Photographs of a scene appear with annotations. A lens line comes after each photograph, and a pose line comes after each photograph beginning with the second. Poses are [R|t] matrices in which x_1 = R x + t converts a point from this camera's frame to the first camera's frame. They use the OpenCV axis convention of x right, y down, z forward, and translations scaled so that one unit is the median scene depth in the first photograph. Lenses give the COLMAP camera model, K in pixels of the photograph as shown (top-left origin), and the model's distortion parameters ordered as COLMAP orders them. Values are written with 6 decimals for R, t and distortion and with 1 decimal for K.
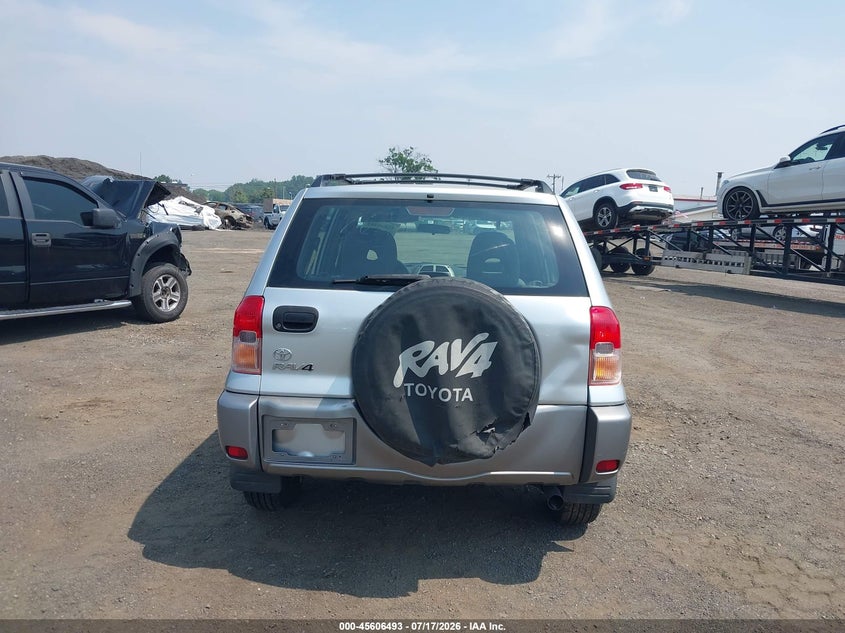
lens RADIAL K [[698.7, 0, 422.5], [0, 698.7, 316.5], [0, 0, 1]] dist [-0.001006, 0.008952]
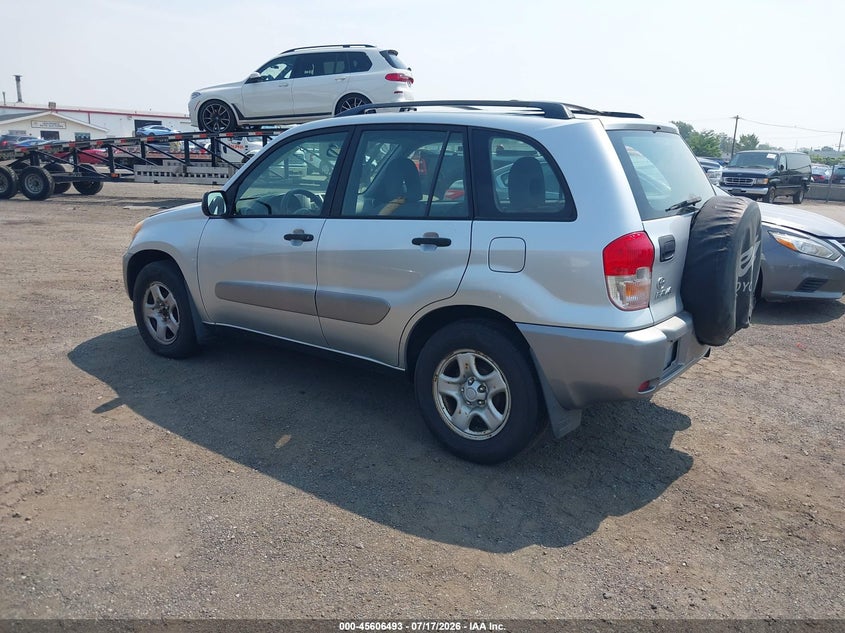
lens RADIAL K [[698.7, 0, 422.5], [0, 698.7, 316.5], [0, 0, 1]] dist [-0.001006, 0.008952]
pose [[0.544527, -0.216470, 0.810328, -0.281802], [0.112709, 0.976244, 0.185054, -0.028881], [-0.831136, -0.009435, 0.555989, 0.166383]]
